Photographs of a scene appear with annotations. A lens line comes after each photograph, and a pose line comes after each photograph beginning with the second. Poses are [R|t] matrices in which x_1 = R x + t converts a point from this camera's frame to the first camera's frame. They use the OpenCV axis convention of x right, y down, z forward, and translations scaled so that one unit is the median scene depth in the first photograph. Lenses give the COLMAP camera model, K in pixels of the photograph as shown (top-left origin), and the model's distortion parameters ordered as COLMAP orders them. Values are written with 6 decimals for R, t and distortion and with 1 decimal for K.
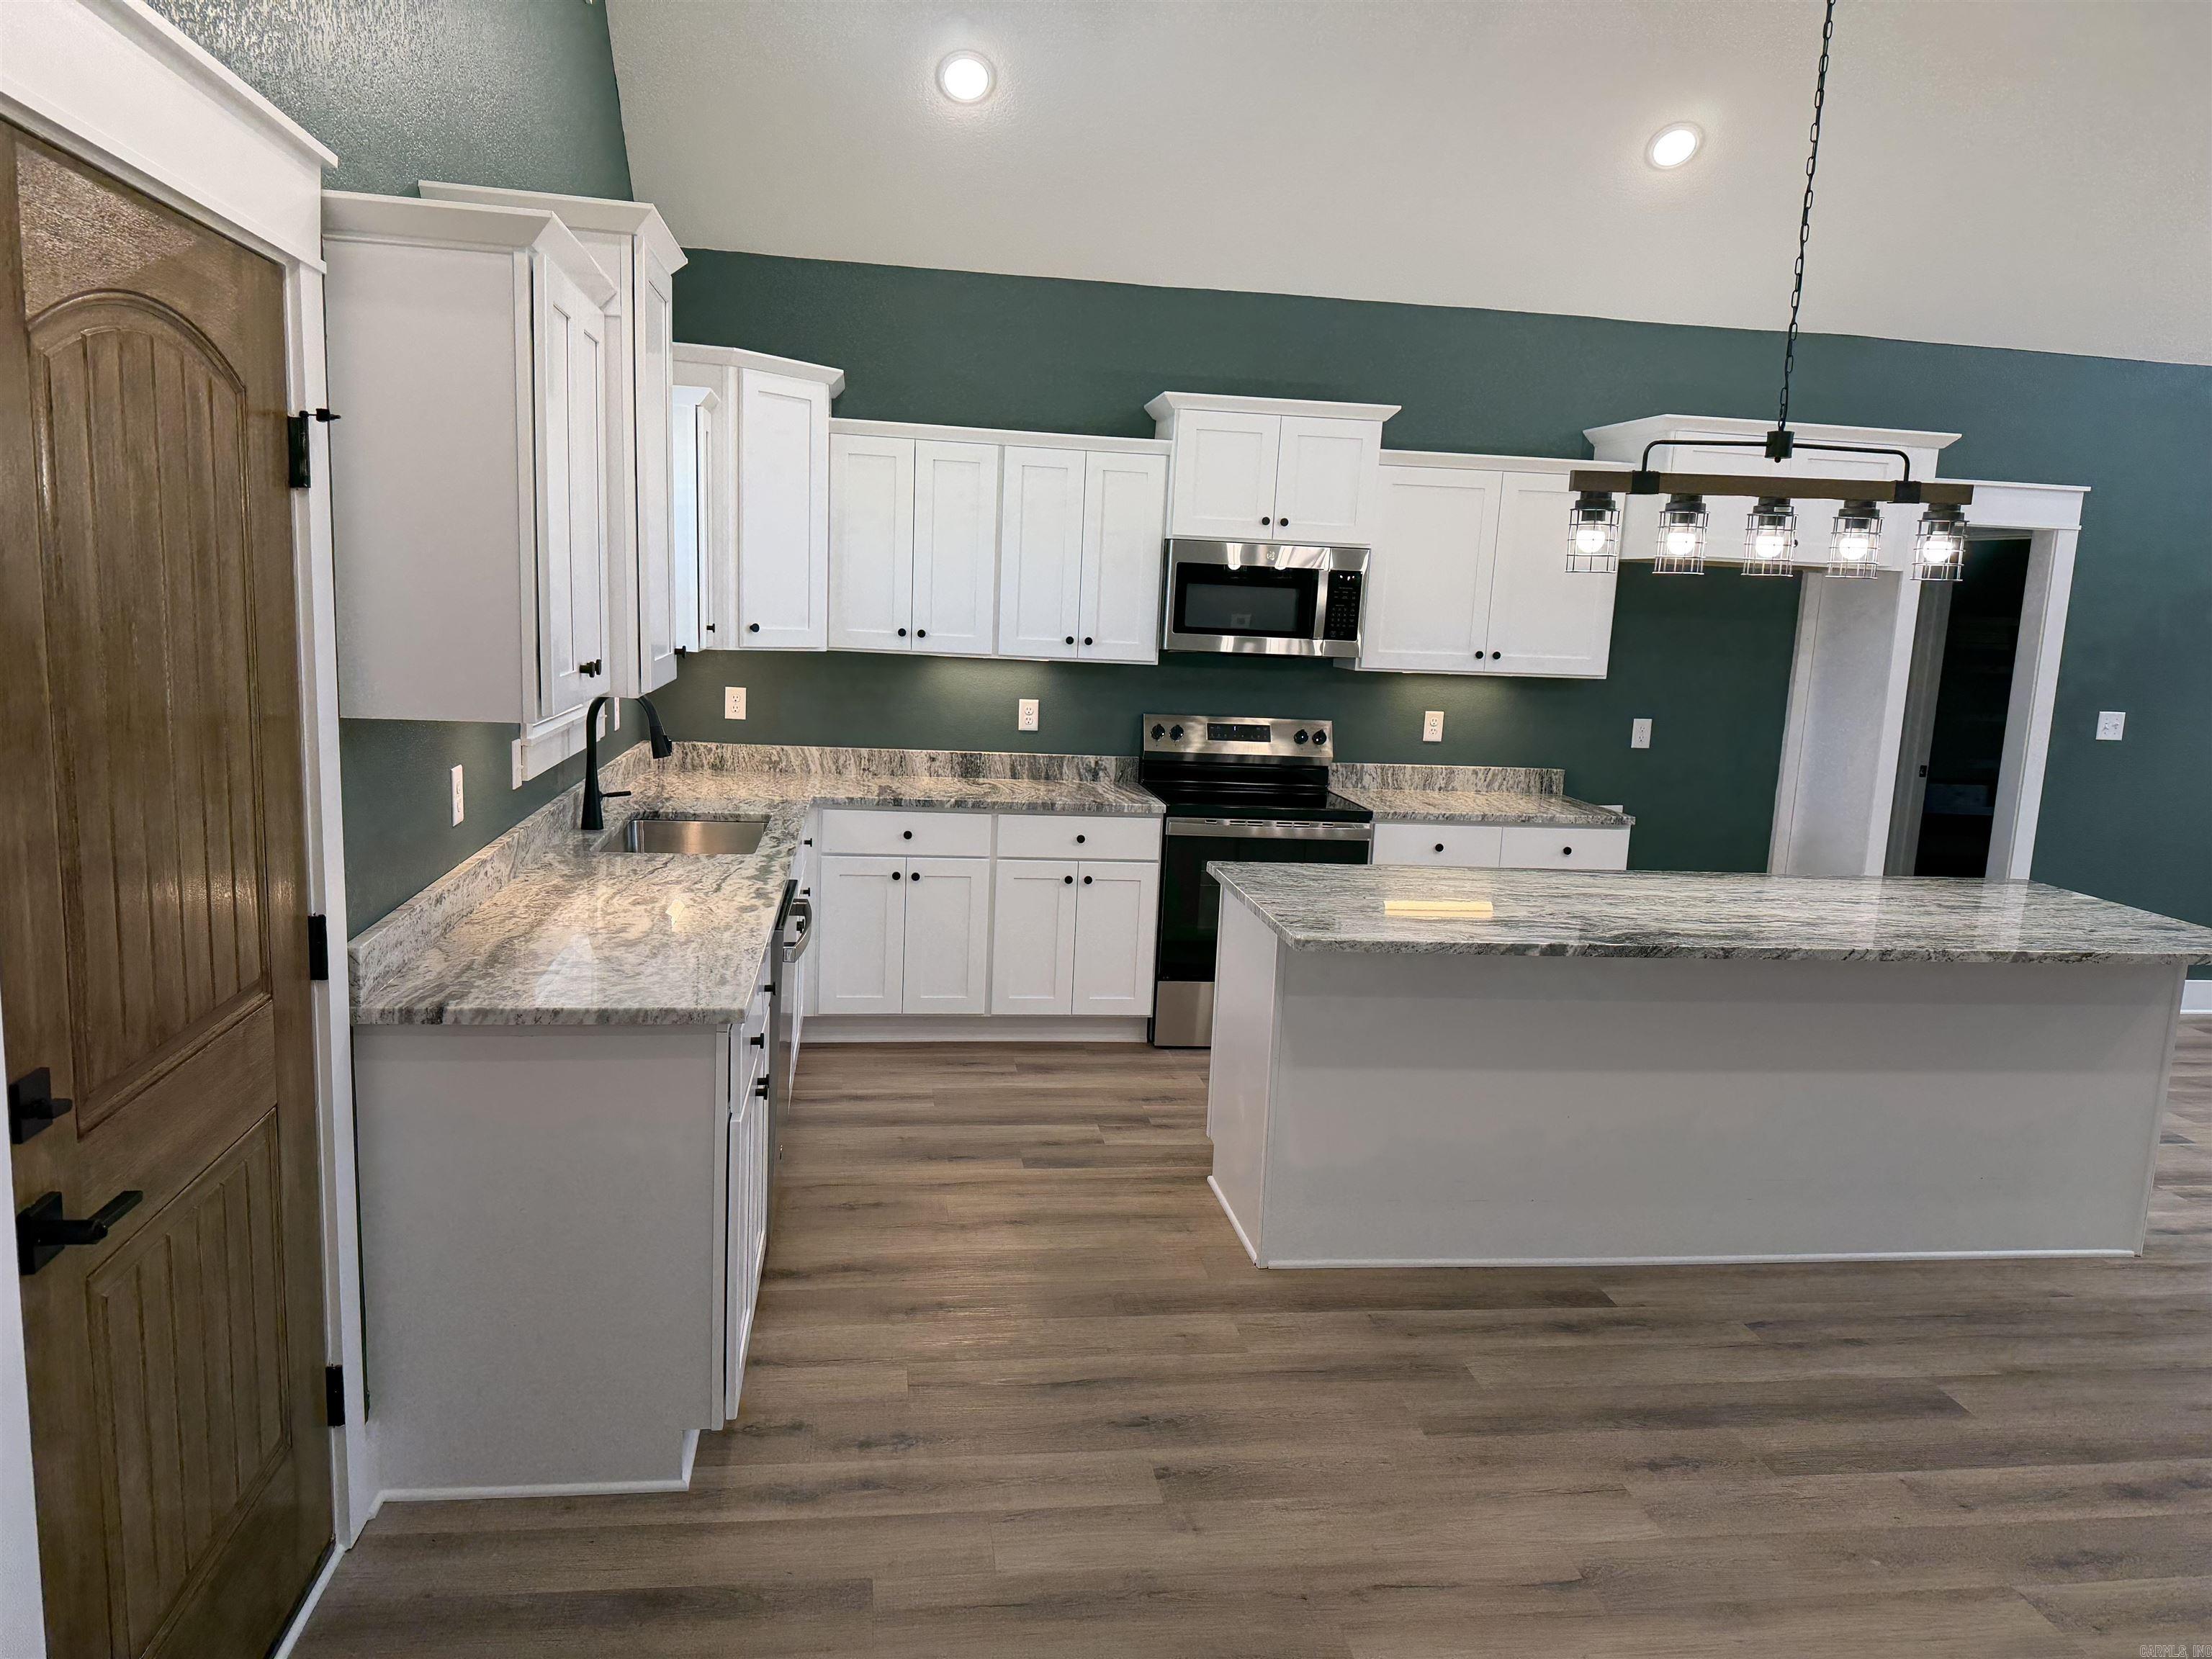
lens RADIAL K [[1528.6, 0, 1099.9], [0, 1528.6, 839.6], [0, 0, 1]] dist [0.114888, -0.168343]
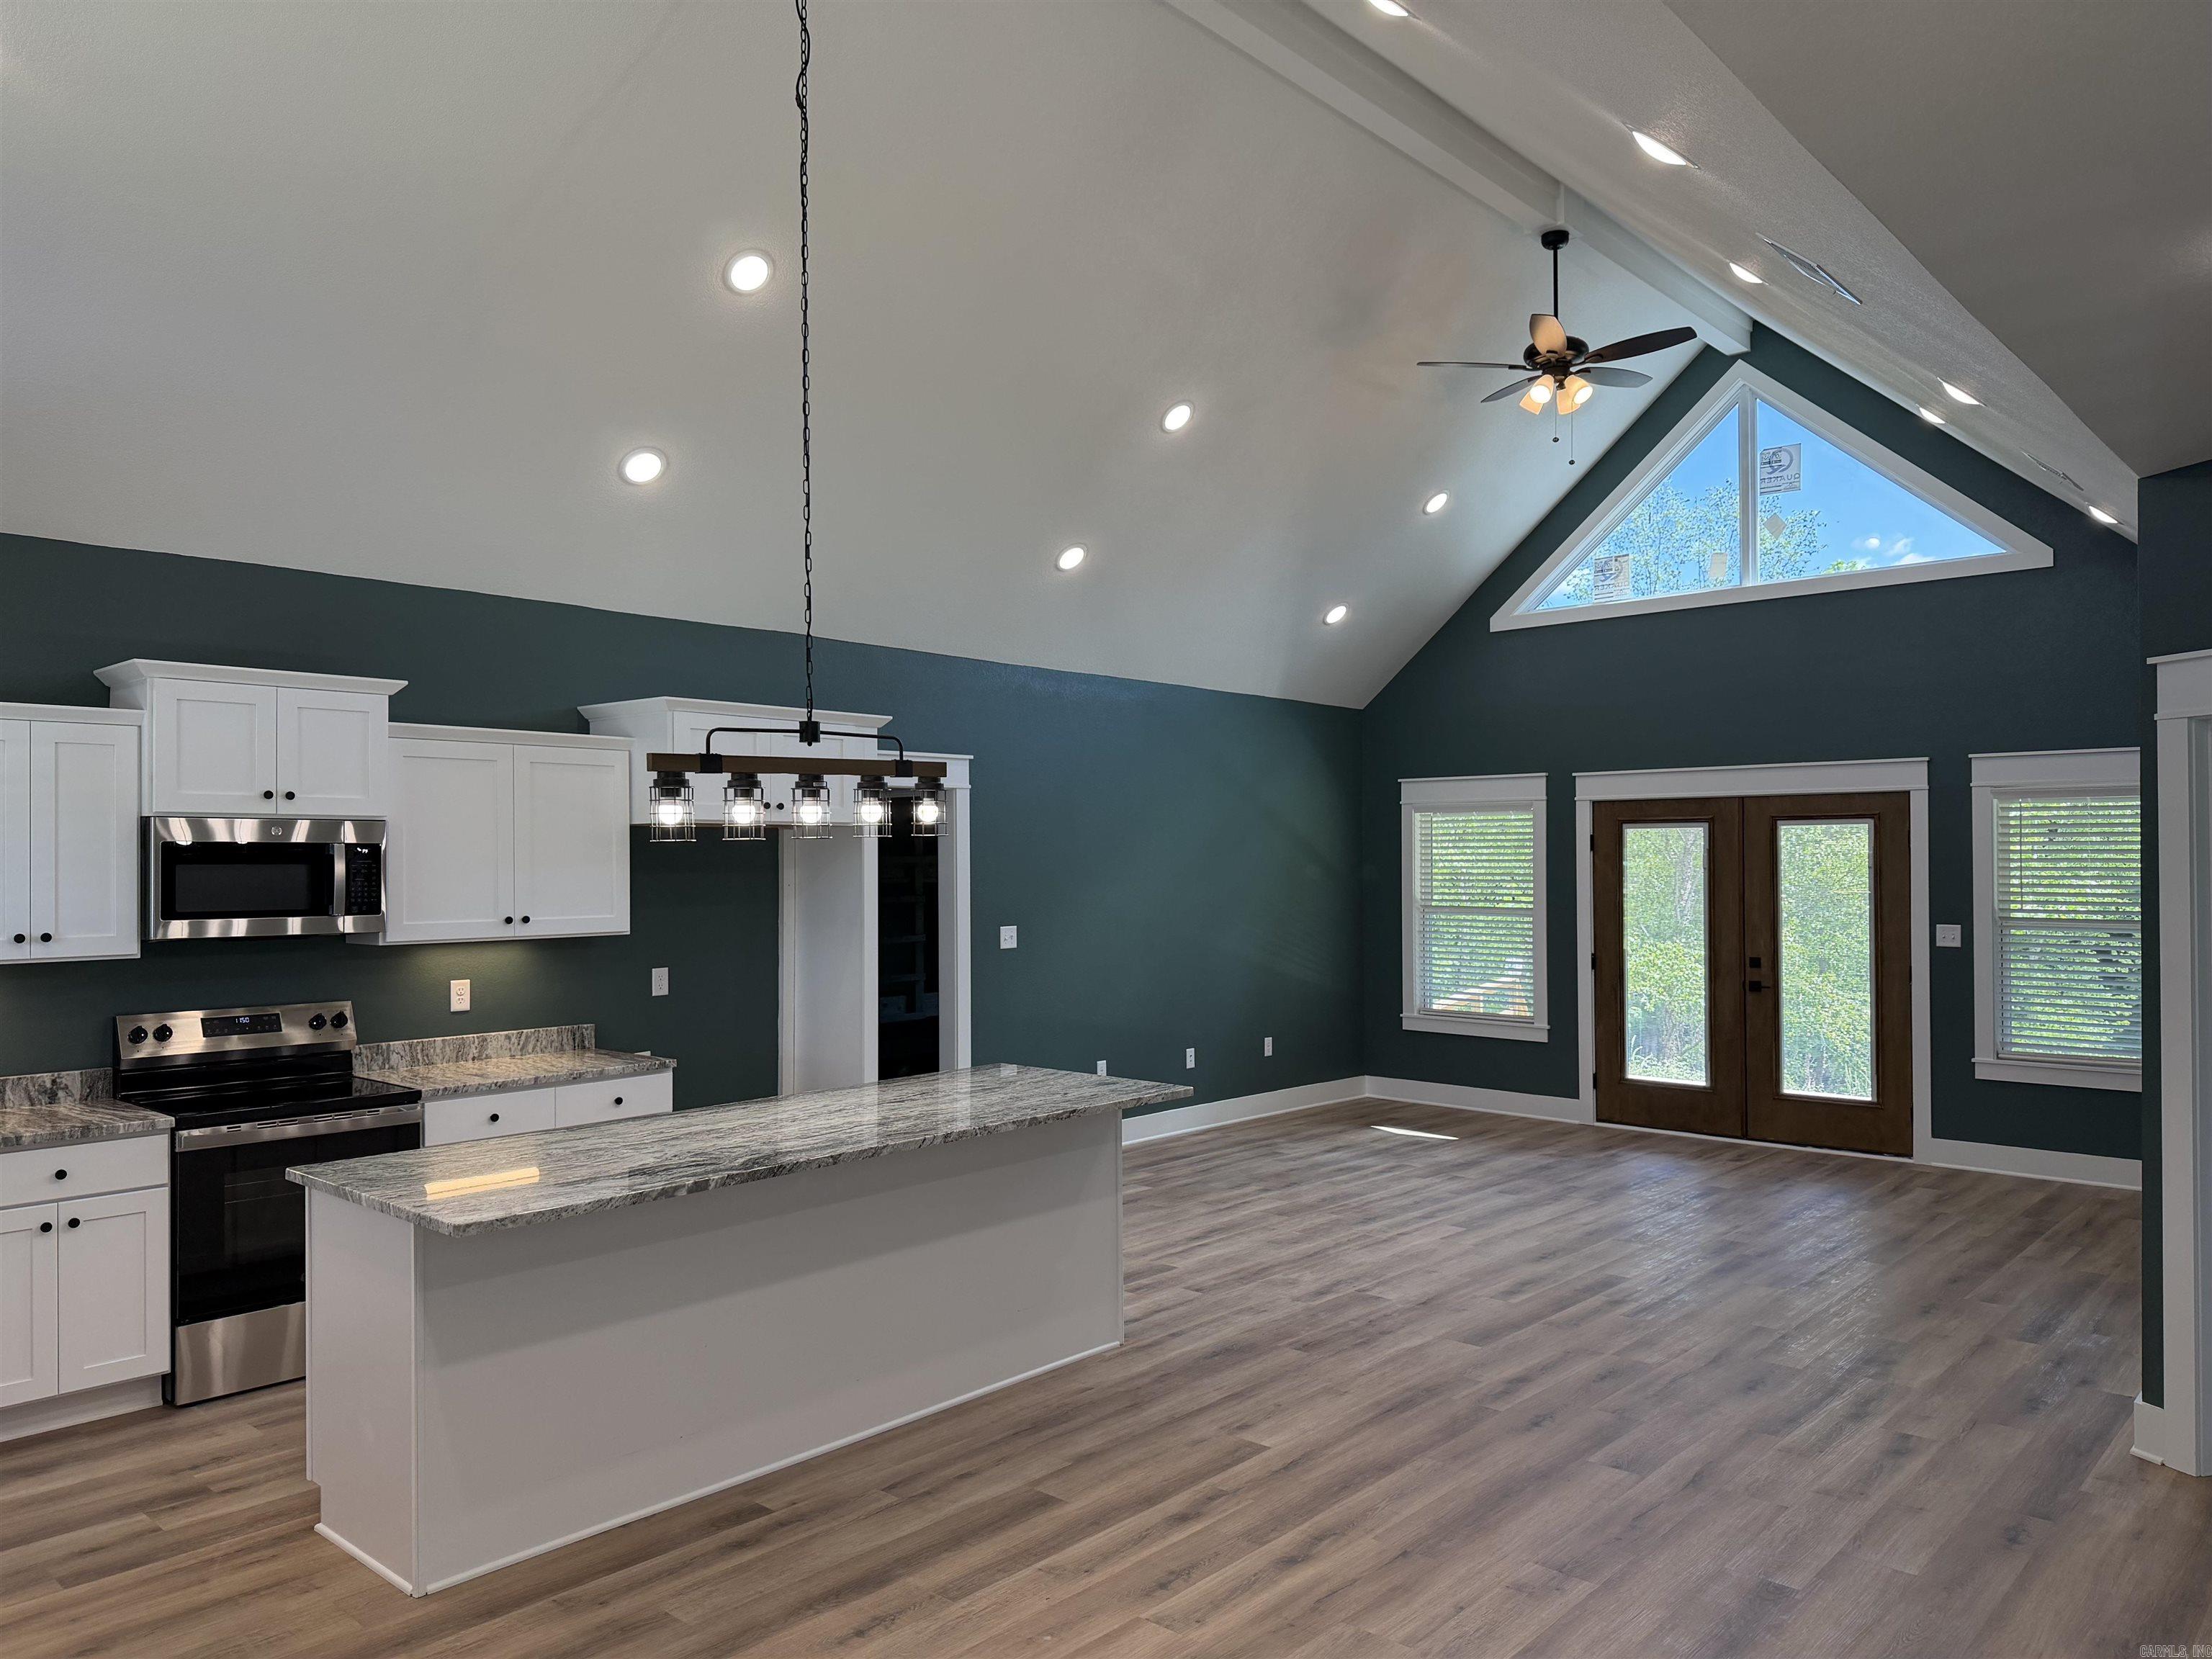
lens RADIAL K [[1541.9, 0, 1115.4], [0, 1541.9, 841.0], [0, 0, 1]] dist [0.121840, -0.176166]
pose [[0.765646, -0.043716, 0.641775, -0.112670], [0.145187, 0.983688, -0.106204, -0.004797], [-0.626663, 0.174493, 0.759503, -0.036714]]
